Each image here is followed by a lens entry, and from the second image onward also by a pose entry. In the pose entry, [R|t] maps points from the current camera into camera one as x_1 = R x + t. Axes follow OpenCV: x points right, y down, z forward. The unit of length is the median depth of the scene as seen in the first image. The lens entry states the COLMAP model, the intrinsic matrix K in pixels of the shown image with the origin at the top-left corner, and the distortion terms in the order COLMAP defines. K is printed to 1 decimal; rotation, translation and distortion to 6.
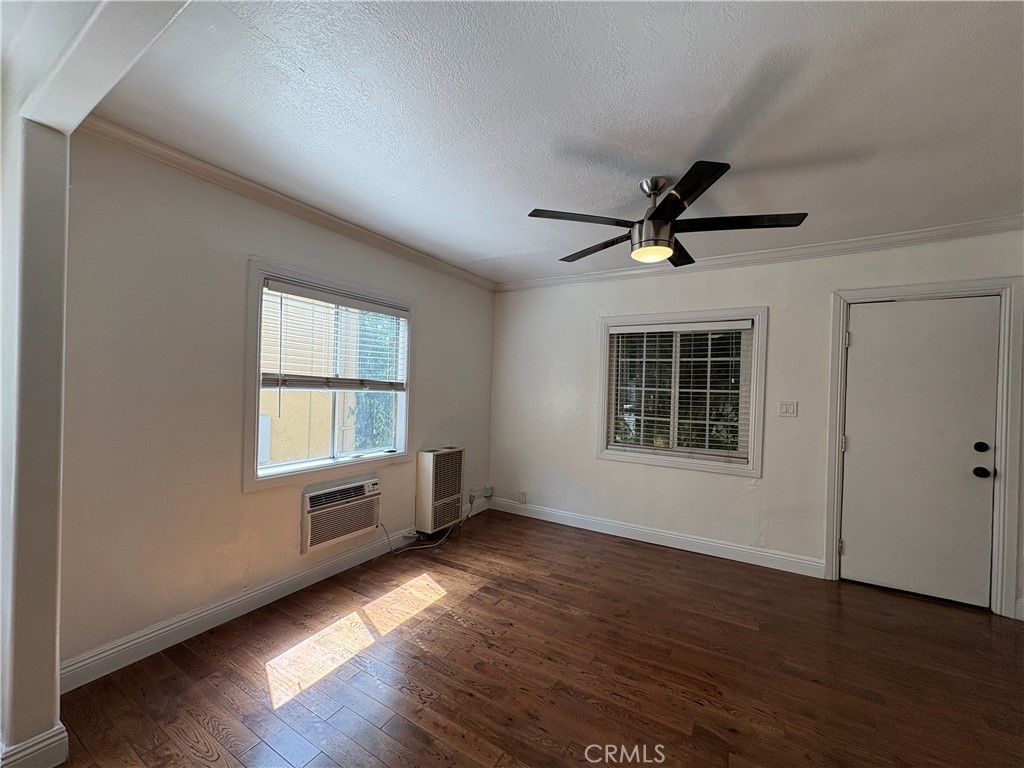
lens RADIAL K [[410.1, 0, 512.0], [0, 410.1, 384.0], [0, 0, 1]] dist [0.001474, 0.000093]
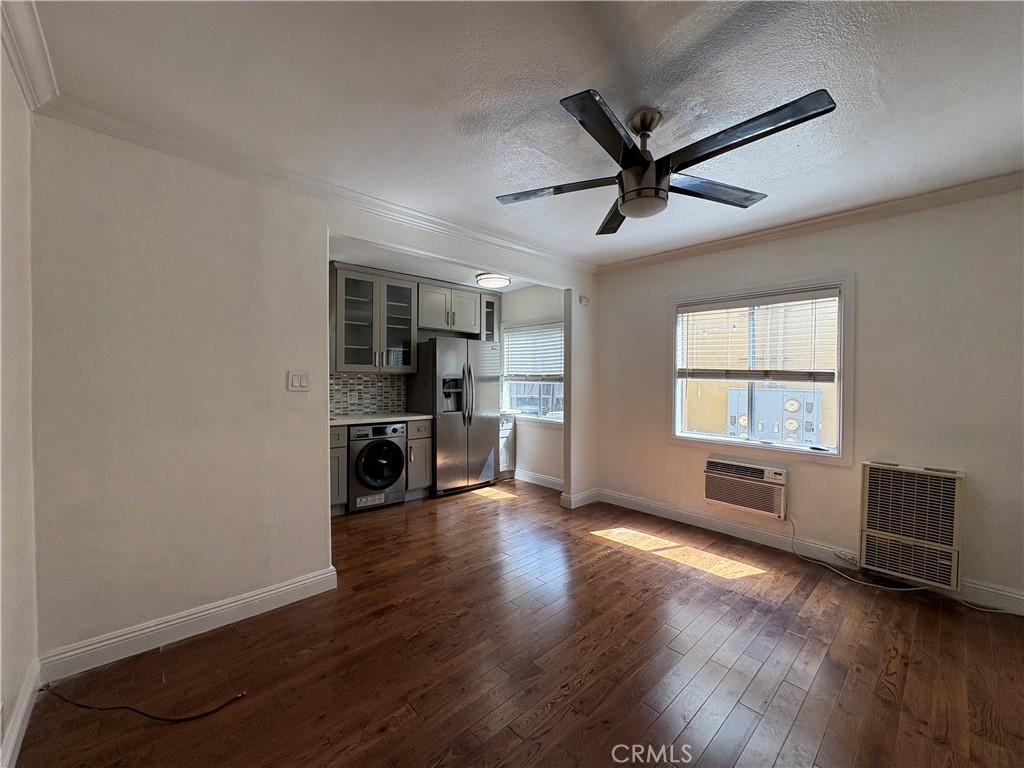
lens RADIAL K [[410.1, 0, 512.0], [0, 410.1, 384.0], [0, 0, 1]] dist [0.001474, 0.000093]
pose [[-0.288905, -0.015863, -0.957226, 0.897671], [-0.012263, 0.999842, -0.012868, 0.048838], [0.957279, 0.008021, -0.289054, 0.724534]]
